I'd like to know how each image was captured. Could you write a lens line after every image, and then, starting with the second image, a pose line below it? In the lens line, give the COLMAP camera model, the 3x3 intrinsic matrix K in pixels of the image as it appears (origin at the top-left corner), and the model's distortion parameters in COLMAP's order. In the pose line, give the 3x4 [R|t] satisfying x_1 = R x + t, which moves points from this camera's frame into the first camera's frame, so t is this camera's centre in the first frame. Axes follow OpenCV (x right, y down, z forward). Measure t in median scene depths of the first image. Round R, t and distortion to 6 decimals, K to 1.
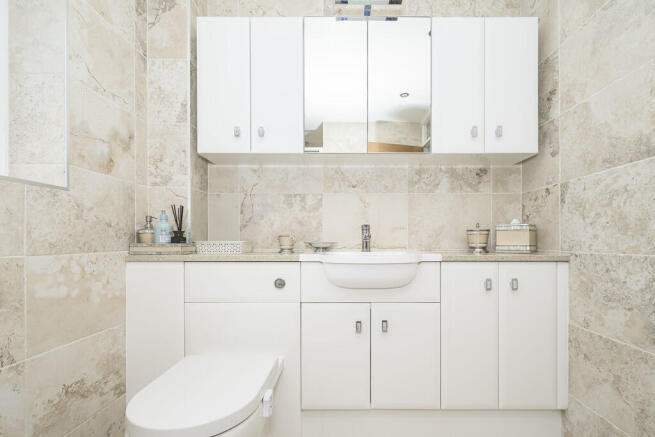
lens RADIAL K [[311.7, 0, 328.7], [0, 311.7, 238.1], [0, 0, 1]] dist [-0.001854, -0.000098]
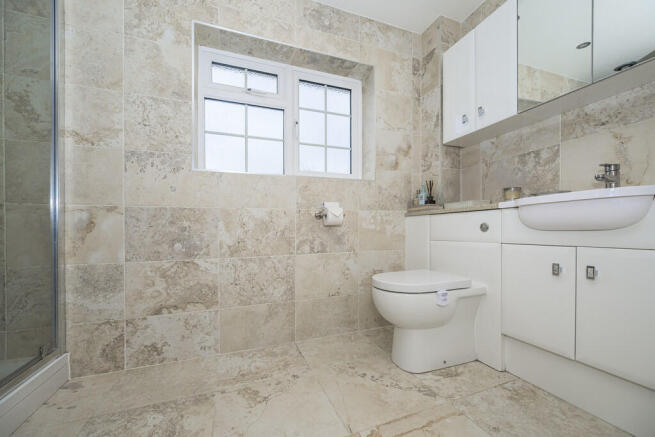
lens RADIAL K [[253.7, 0, 325.4], [0, 253.7, 227.3], [0, 0, 1]] dist [0.000543, -0.000007]
pose [[0.350709, -0.011276, -0.936416, 0.553132], [0.009493, 0.999919, -0.008485, 0.141836], [0.936436, -0.005914, 0.350788, 0.035878]]
